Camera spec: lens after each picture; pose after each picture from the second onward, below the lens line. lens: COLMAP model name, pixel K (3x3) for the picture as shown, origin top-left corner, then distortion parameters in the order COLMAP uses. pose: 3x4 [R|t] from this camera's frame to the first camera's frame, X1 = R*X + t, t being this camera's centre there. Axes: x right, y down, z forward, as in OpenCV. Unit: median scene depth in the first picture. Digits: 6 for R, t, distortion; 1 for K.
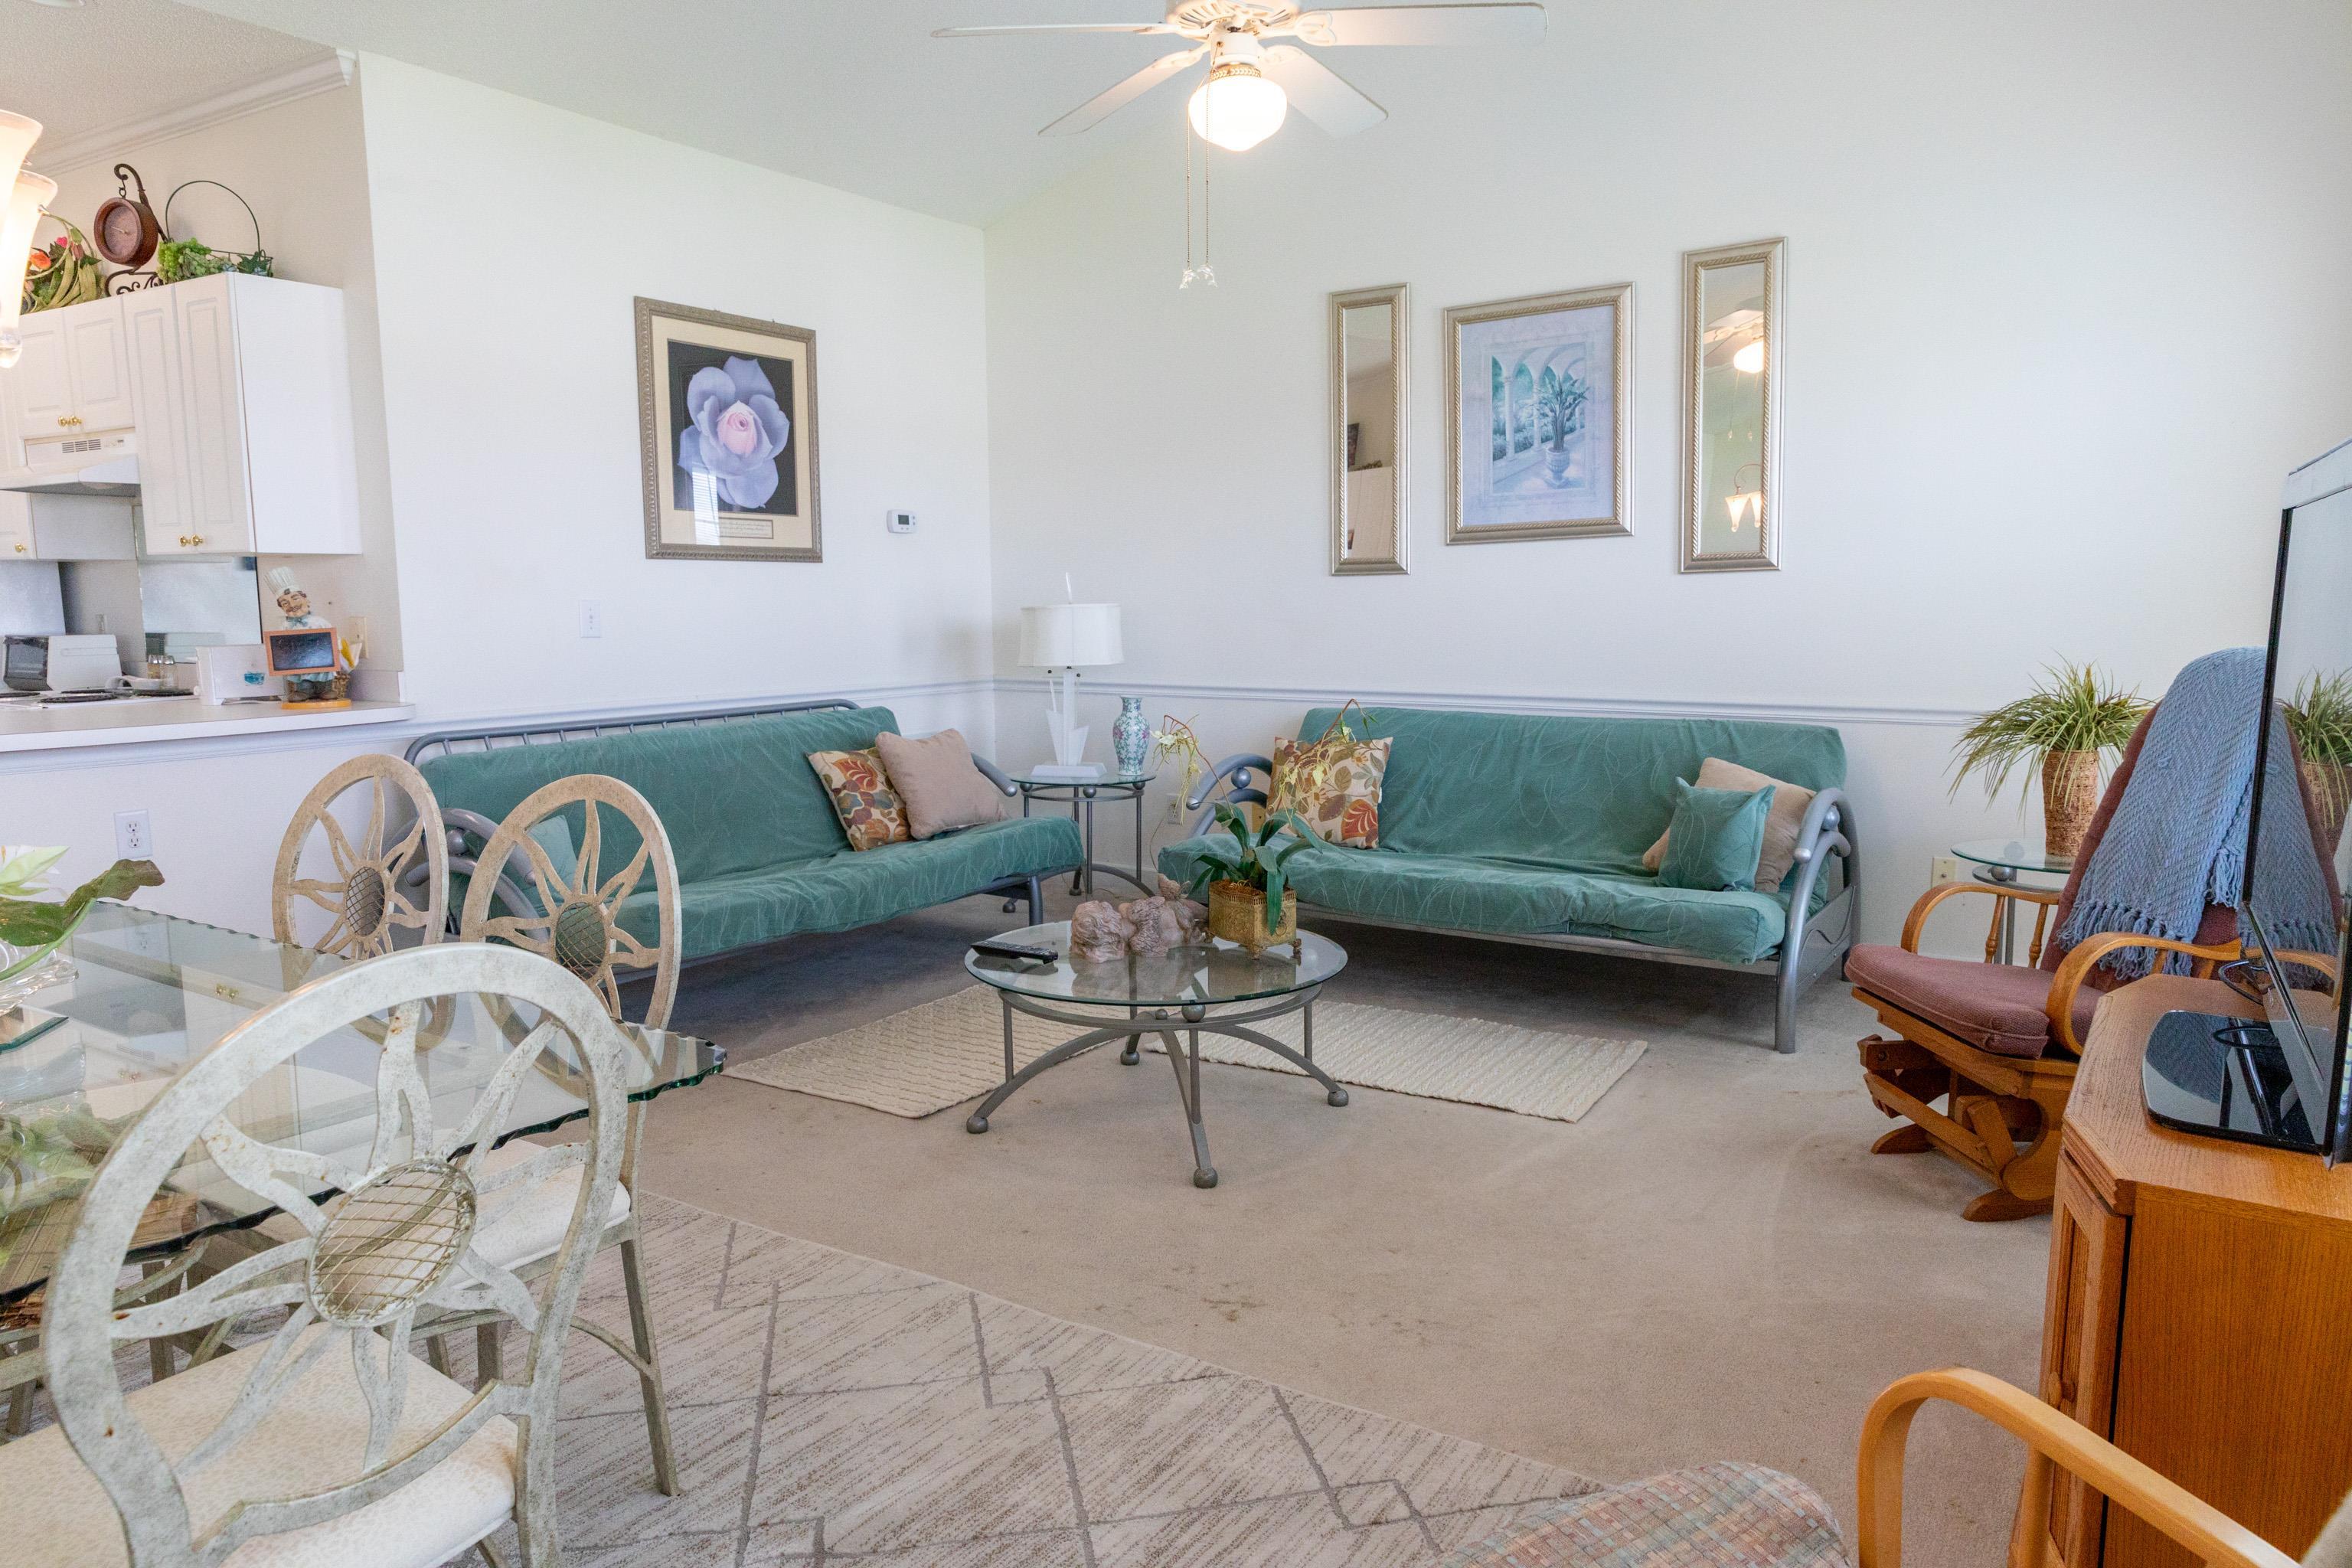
lens RADIAL K [[1567.4, 0, 1175.4], [0, 1567.4, 781.6], [0, 0, 1]] dist [0.010138, -0.002448]
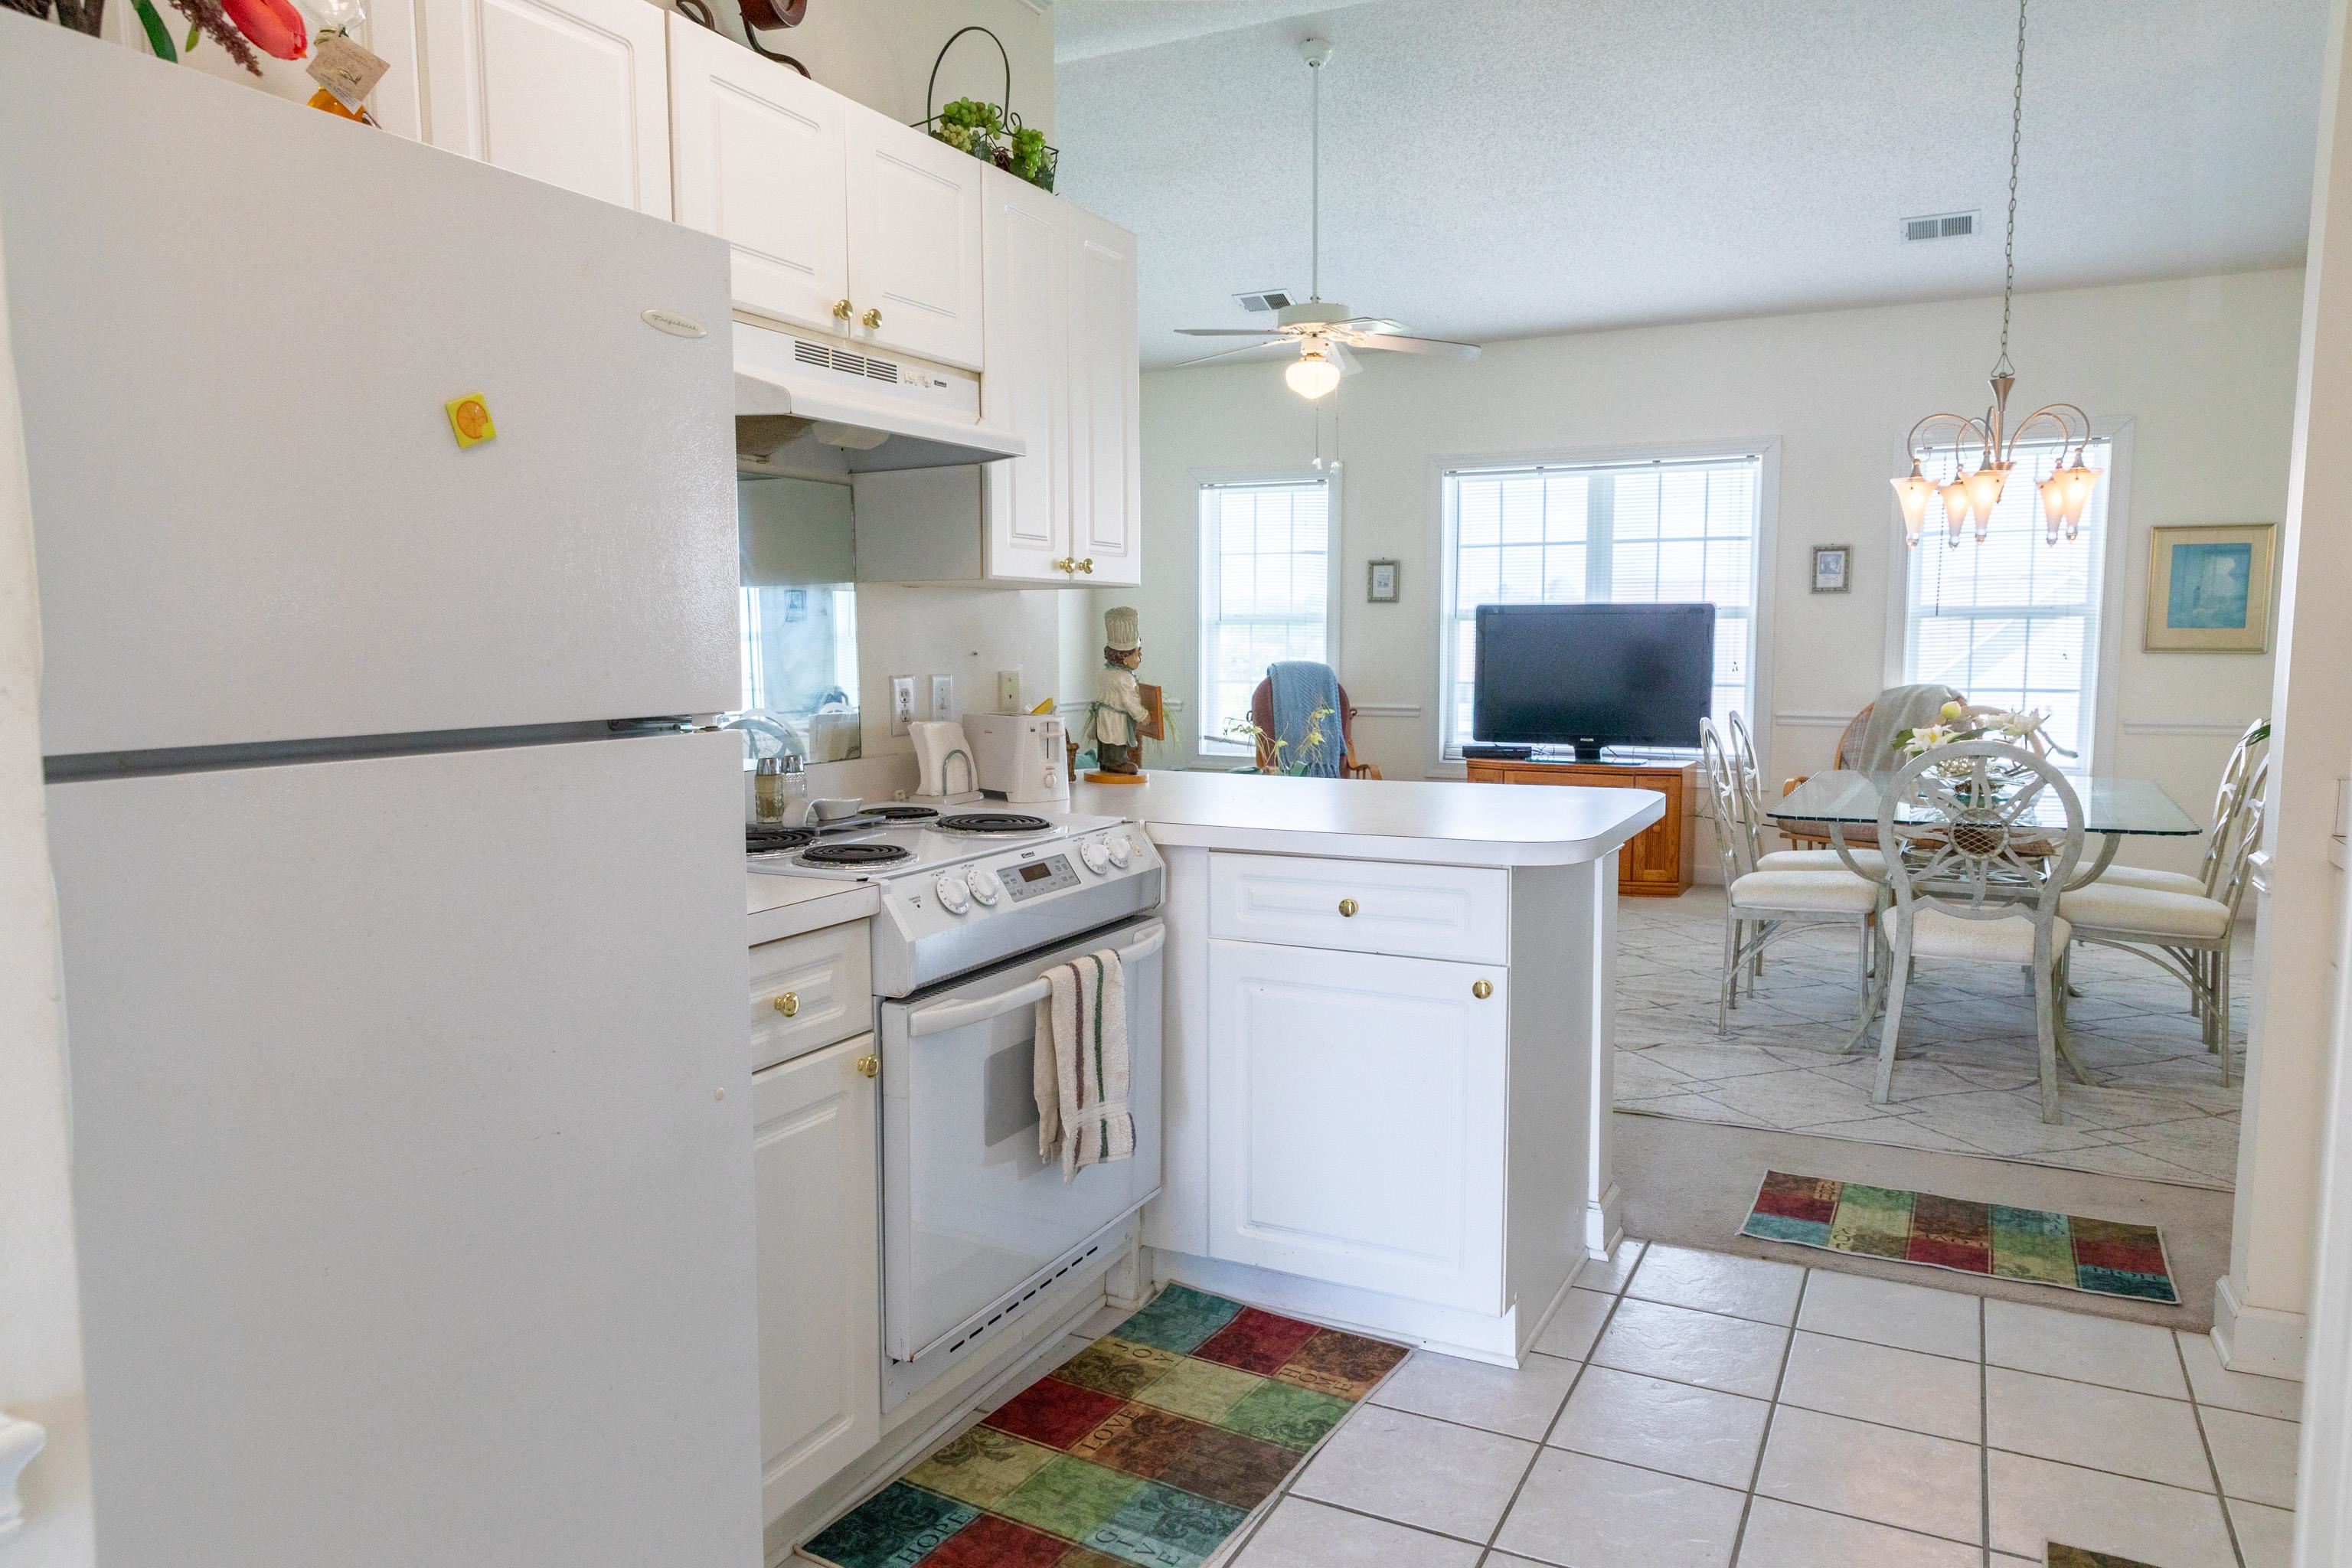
lens RADIAL K [[1567.4, 0, 1172.3], [0, 1567.4, 798.3], [0, 0, 1]] dist [0.010138, -0.002448]
pose [[-0.106983, -0.099325, 0.989287, -1.124238], [0.124882, 0.985776, 0.112477, -0.106218], [-0.986387, 0.135577, -0.093057, 0.872581]]
